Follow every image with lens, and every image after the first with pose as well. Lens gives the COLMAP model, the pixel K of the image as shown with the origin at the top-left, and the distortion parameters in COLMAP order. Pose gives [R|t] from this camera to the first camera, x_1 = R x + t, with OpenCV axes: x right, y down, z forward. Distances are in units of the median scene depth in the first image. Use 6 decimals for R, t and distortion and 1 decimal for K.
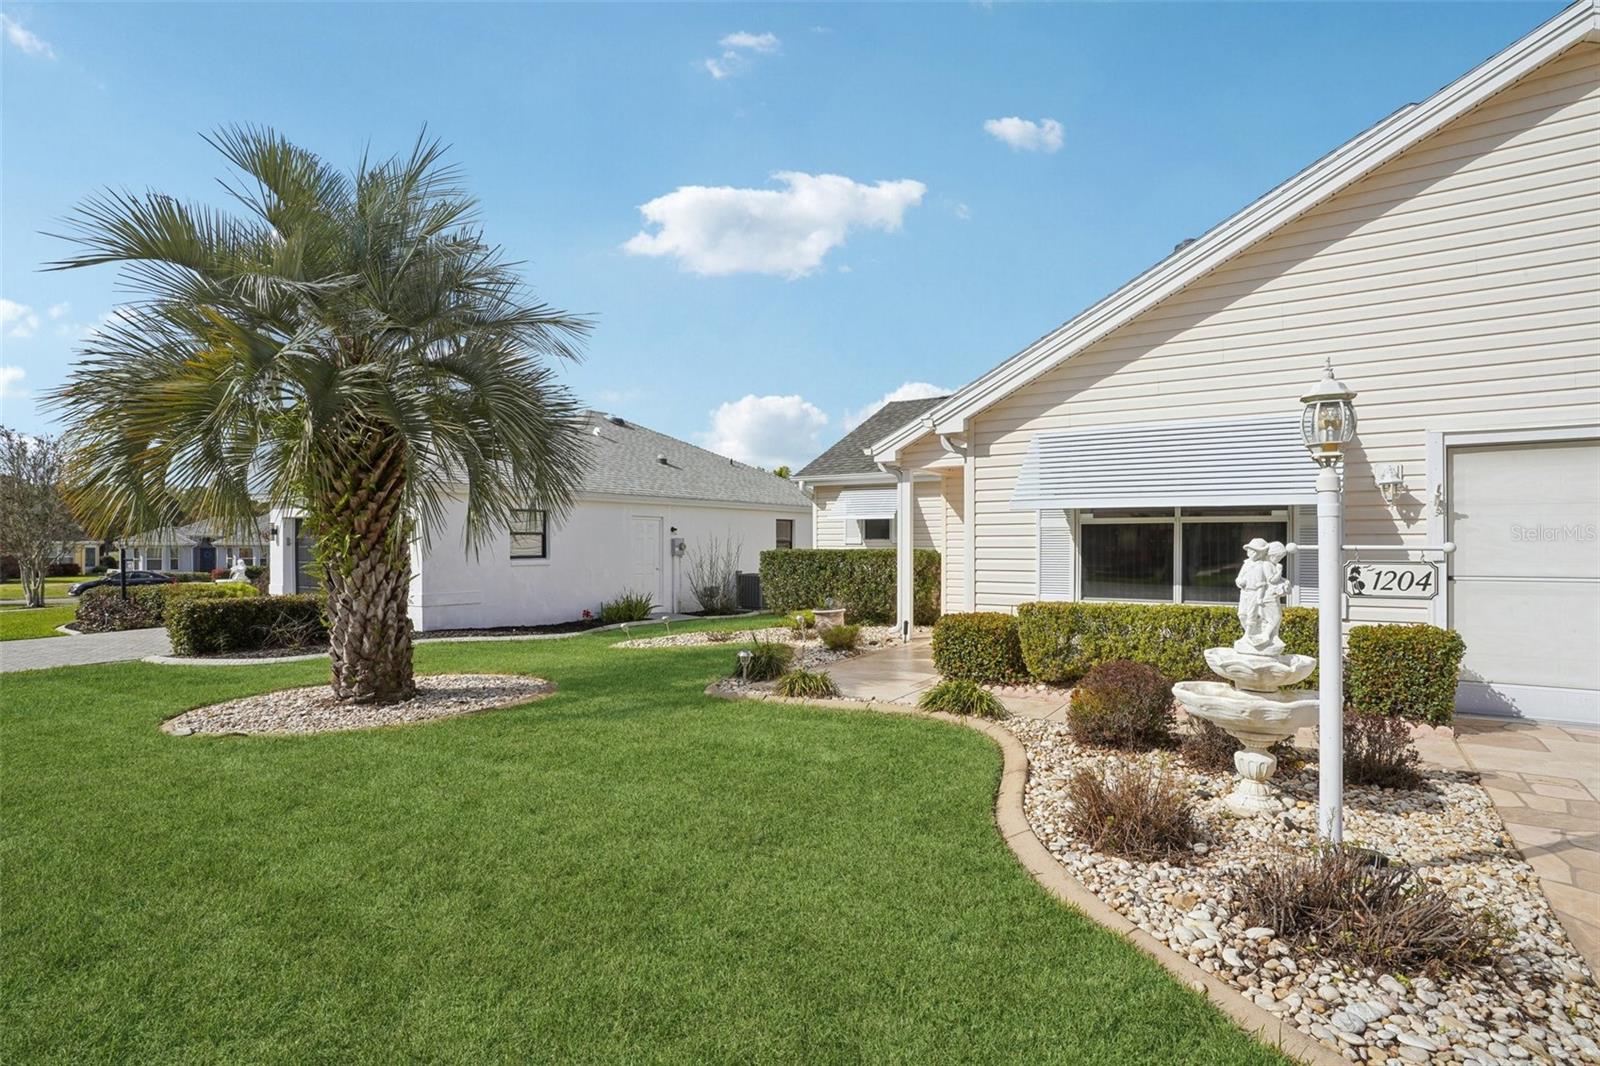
lens RADIAL K [[801.4, 0, 799.3], [0, 801.4, 547.0], [0, 0, 1]] dist [-0.075608, 0.039400]
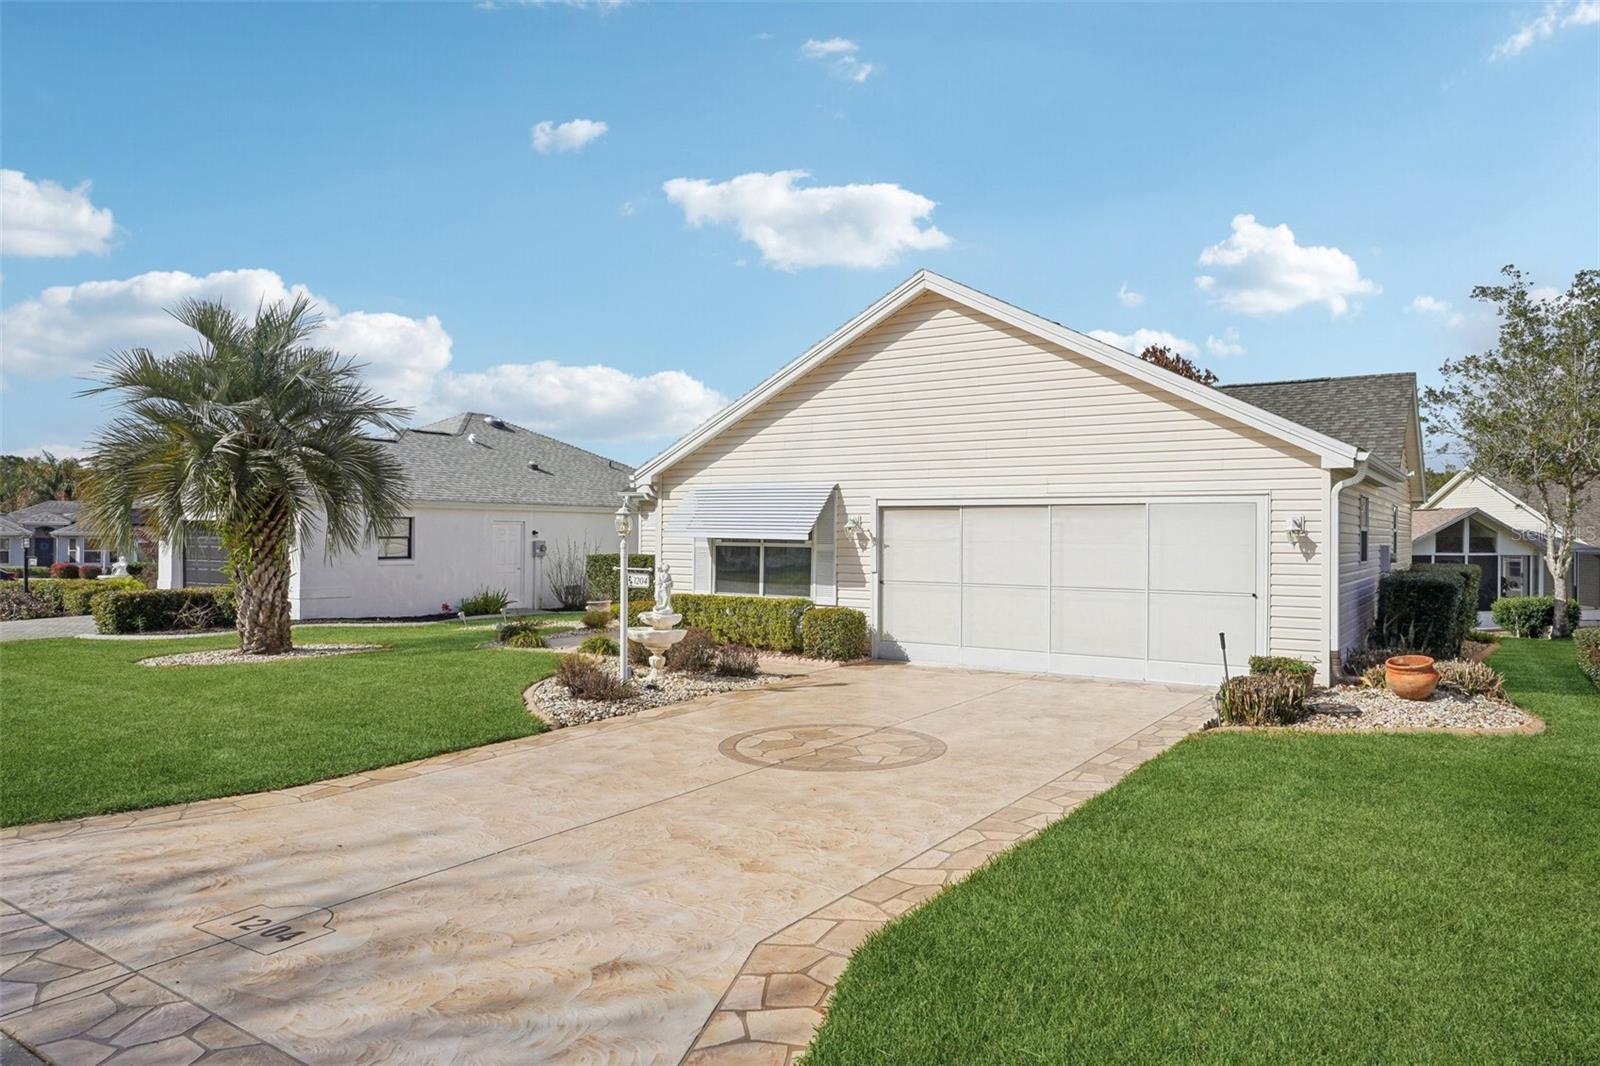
lens RADIAL K [[1035.4, 0, 800.0], [0, 1035.4, 533.0], [0, 0, 1]] dist [-0.001240, 0.001905]
pose [[0.999951, 0.009850, -0.000594, 0.517619], [-0.009853, 0.999938, -0.005225, -0.044382], [0.000543, 0.005231, 0.999986, -1.052388]]
